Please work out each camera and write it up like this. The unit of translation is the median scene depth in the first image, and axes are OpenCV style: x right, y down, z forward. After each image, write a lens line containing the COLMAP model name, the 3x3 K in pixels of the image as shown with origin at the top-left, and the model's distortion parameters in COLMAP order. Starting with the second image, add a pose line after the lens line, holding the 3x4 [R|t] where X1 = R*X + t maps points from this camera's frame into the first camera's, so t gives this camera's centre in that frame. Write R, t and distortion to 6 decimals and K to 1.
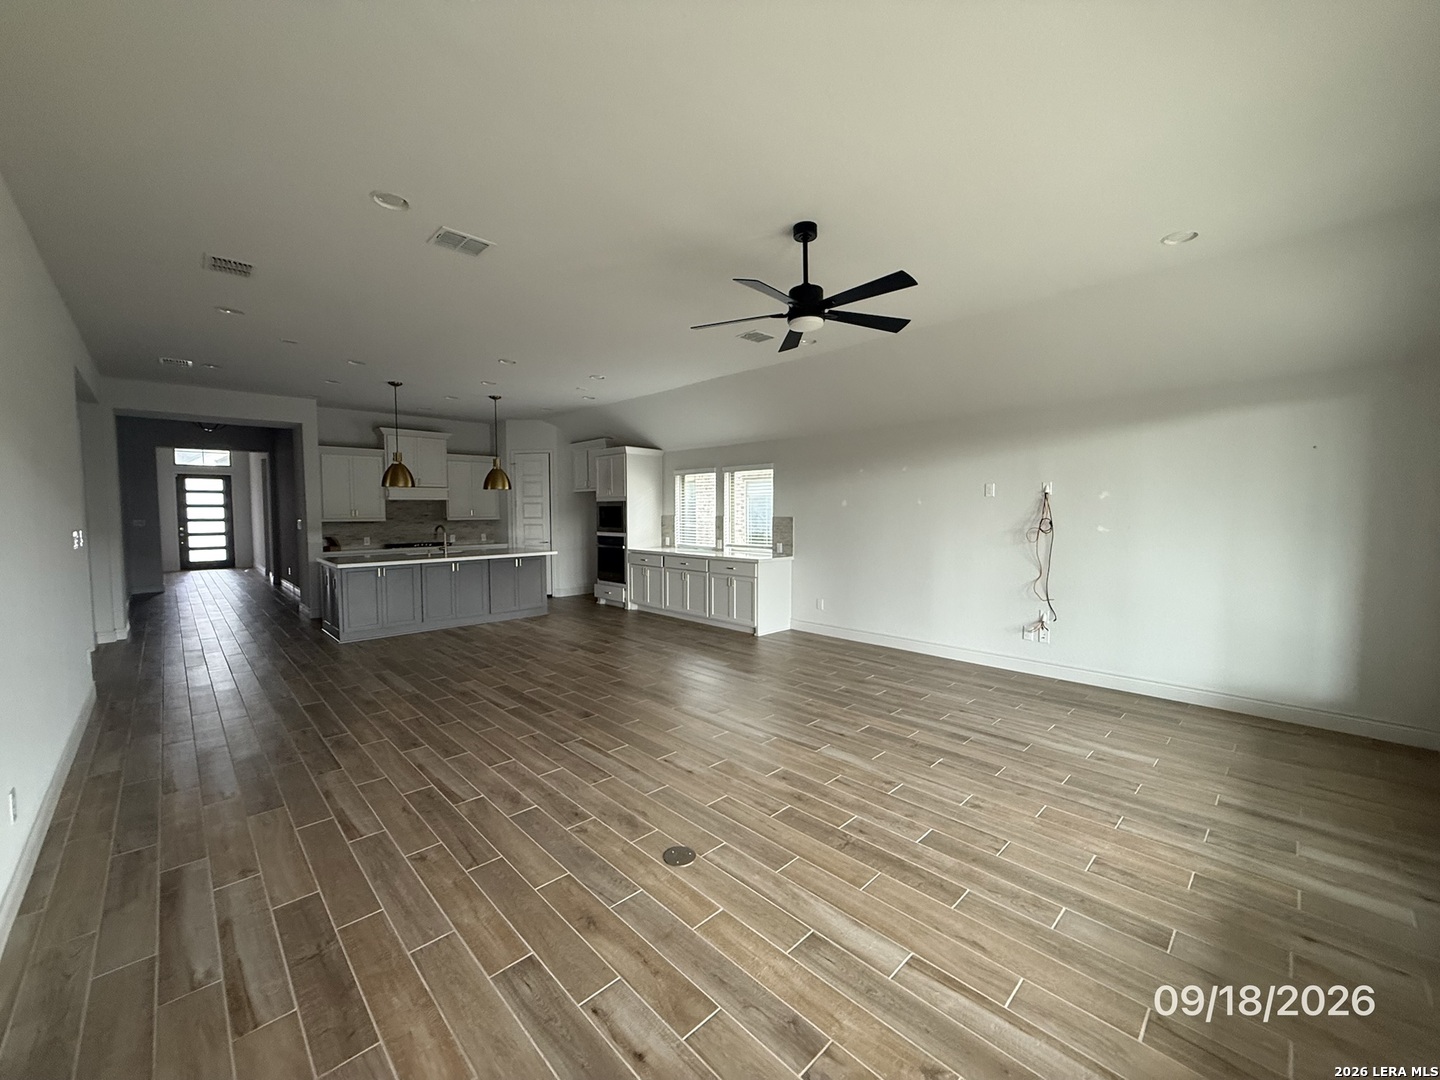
lens RADIAL K [[569.5, 0, 720.7], [0, 569.5, 542.7], [0, 0, 1]] dist [0.000468, -0.000055]
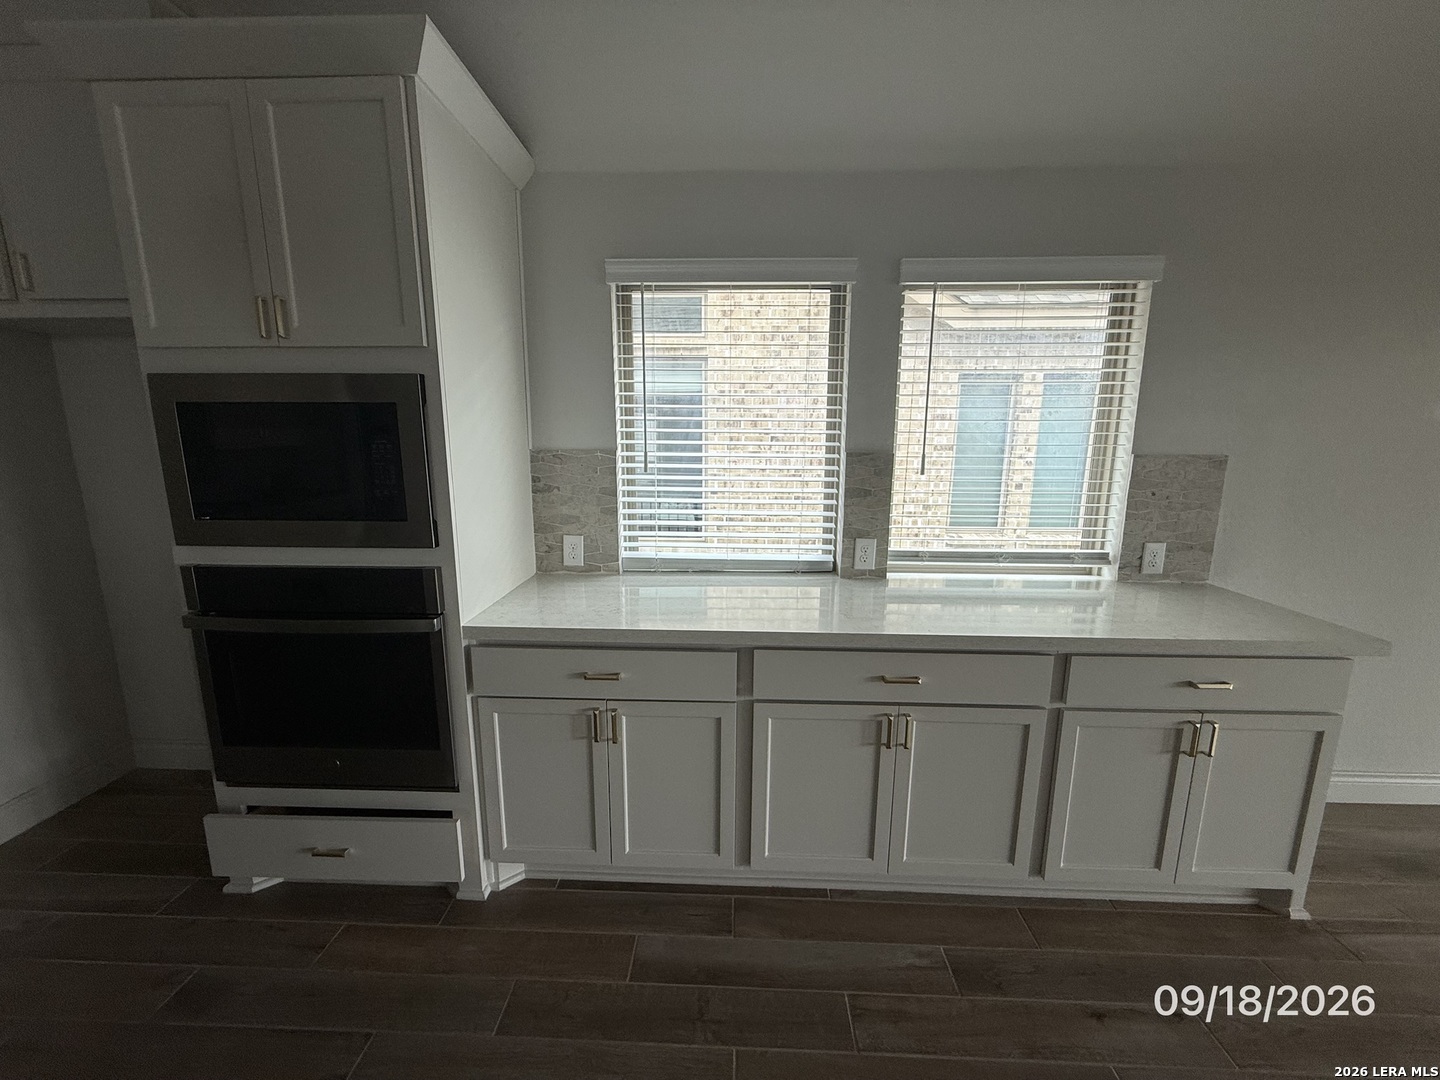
lens RADIAL K [[569.5, 0, 719.1], [0, 569.5, 540.5], [0, 0, 1]] dist [0.000468, -0.000055]
pose [[0.720890, -0.121596, 0.682299, -0.228341], [0.032632, 0.989352, 0.141840, -0.042893], [-0.692281, -0.079986, 0.717181, 0.797882]]
